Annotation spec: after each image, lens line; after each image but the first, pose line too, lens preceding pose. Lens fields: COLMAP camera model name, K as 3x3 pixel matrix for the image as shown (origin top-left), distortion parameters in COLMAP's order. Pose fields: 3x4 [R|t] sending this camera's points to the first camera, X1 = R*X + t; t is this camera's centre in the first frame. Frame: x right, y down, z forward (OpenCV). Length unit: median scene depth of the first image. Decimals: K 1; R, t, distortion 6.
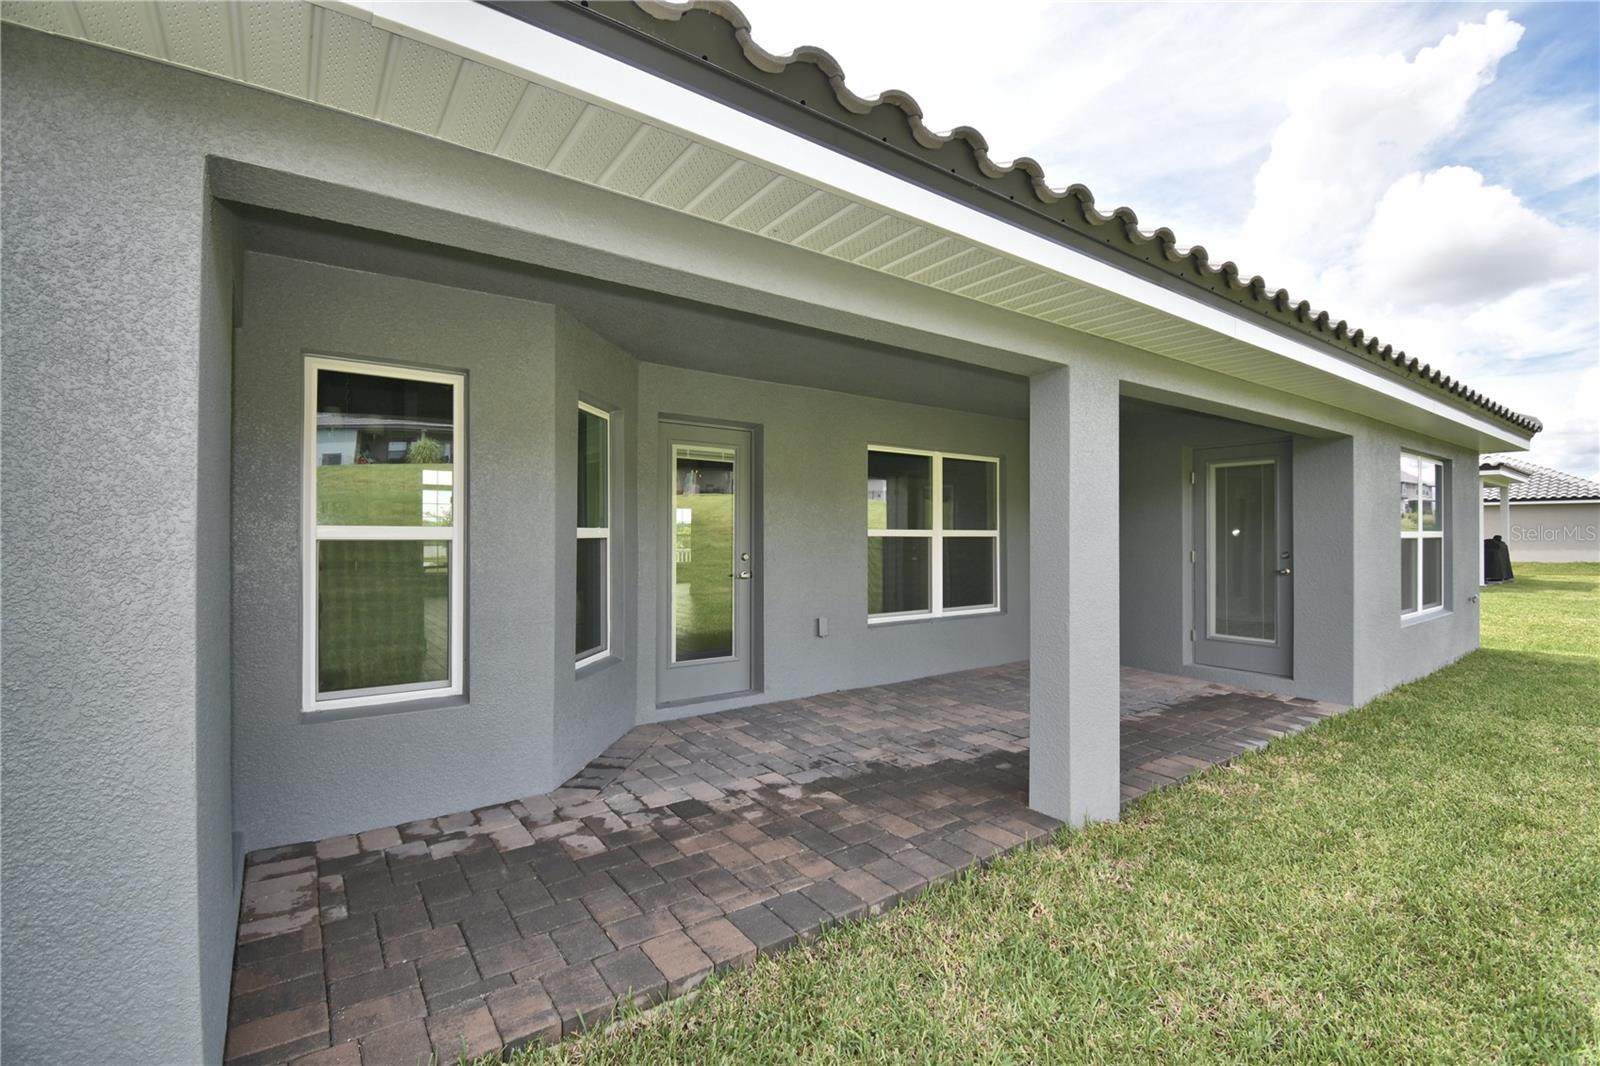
lens RADIAL K [[707.3, 0, 795.4], [0, 707.3, 532.8], [0, 0, 1]] dist [0.014167, -0.020187]
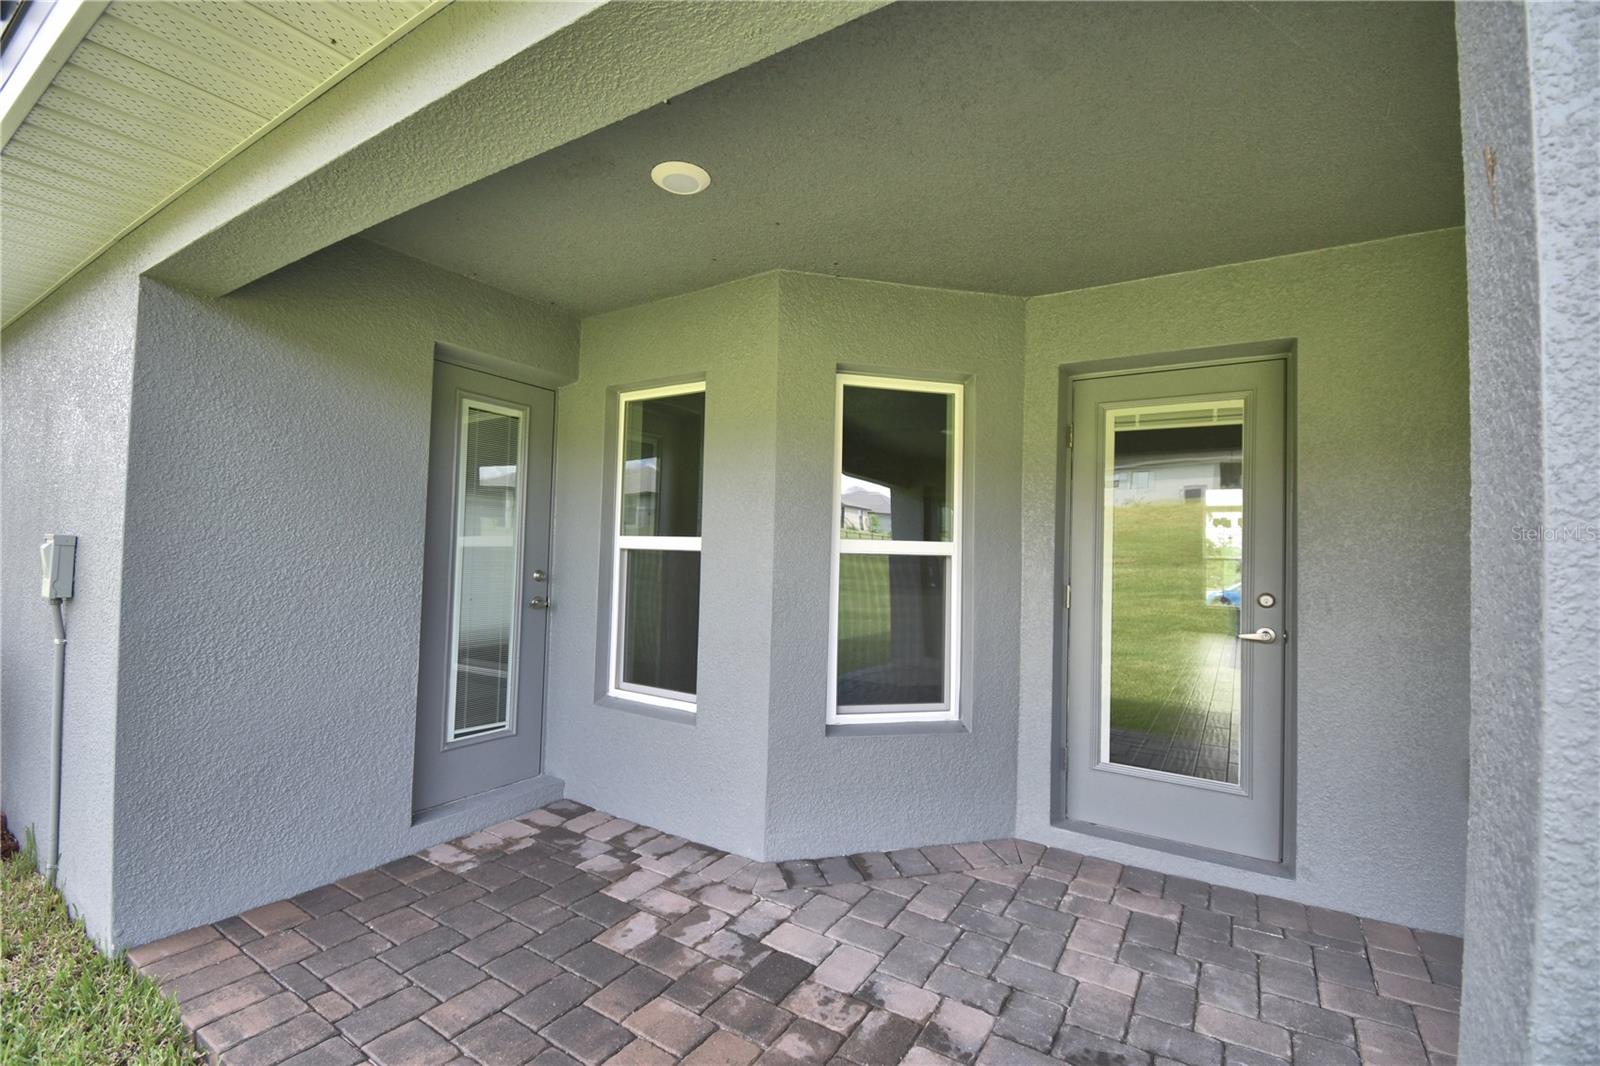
lens RADIAL K [[707.3, 0, 795.4], [0, 707.3, 532.8], [0, 0, 1]] dist [0.014167, -0.020187]
pose [[0.359328, -0.016736, -0.933061, 0.463451], [-0.019769, 0.999478, -0.025540, 0.007161], [0.933002, 0.027622, 0.358809, 0.779985]]
